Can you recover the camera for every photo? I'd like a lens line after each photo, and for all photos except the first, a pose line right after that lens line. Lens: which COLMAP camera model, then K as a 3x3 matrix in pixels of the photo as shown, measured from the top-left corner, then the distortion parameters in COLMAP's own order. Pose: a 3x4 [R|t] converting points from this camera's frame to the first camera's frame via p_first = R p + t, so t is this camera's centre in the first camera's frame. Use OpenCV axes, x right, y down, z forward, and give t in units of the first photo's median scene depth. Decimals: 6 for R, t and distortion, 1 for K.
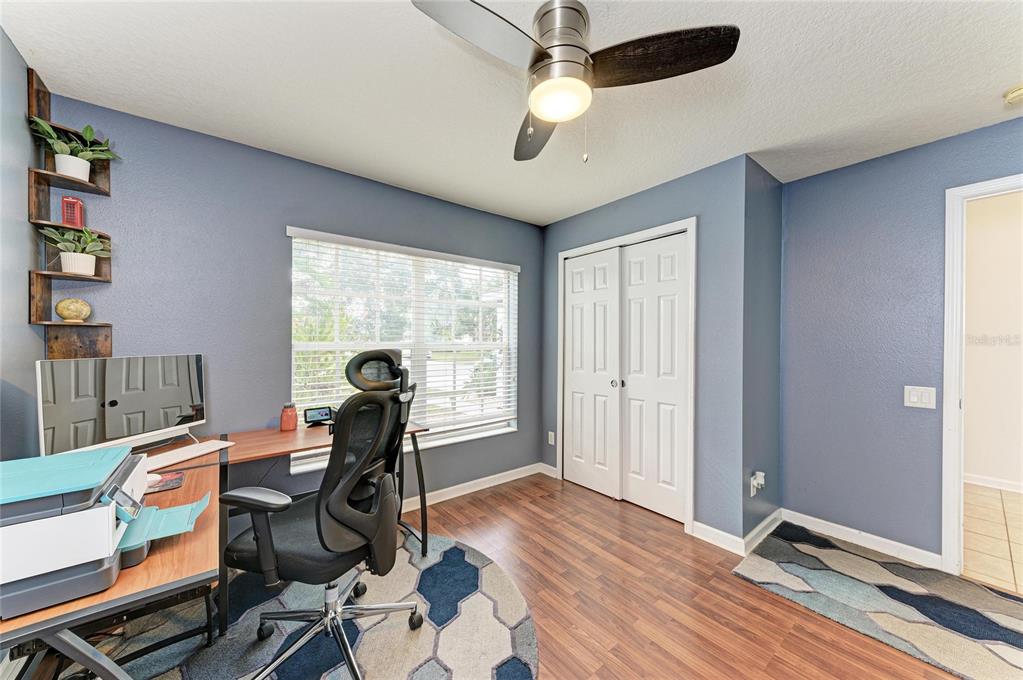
lens RADIAL K [[363.8, 0, 511.5], [0, 363.8, 340.0], [0, 0, 1]] dist [0.001864, -0.000197]
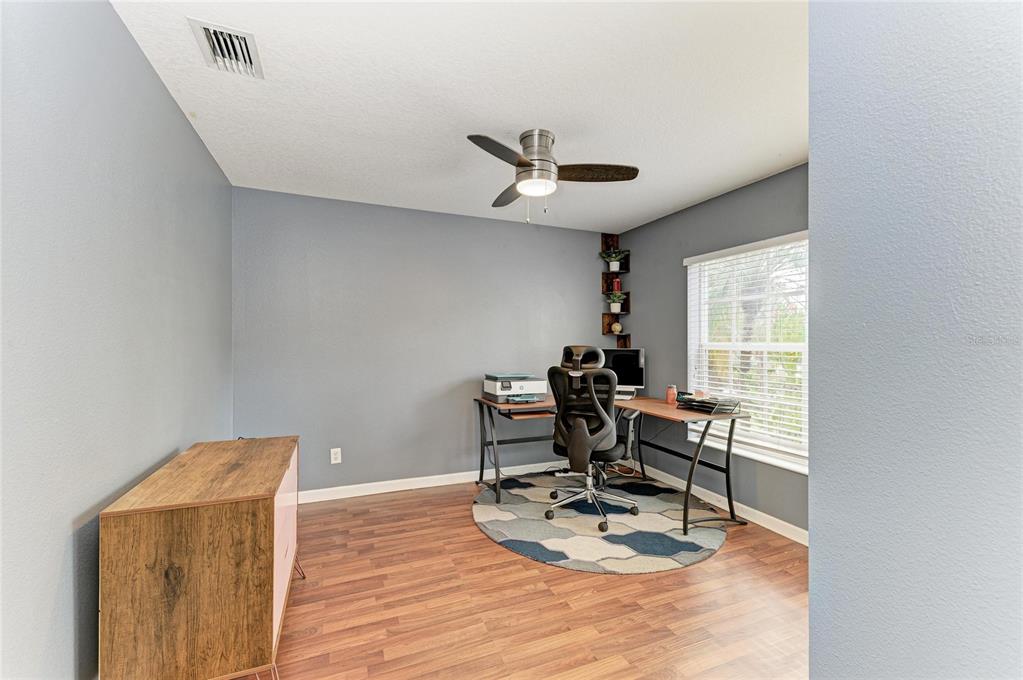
lens RADIAL K [[416.6, 0, 511.5], [0, 416.6, 340.0], [0, 0, 1]] dist [0.000077, 0.000011]
pose [[-0.280378, -0.010505, -0.959832, 1.384568], [-0.007611, 0.999933, -0.008720, 0.018242], [0.959860, 0.004860, -0.280439, 1.032029]]
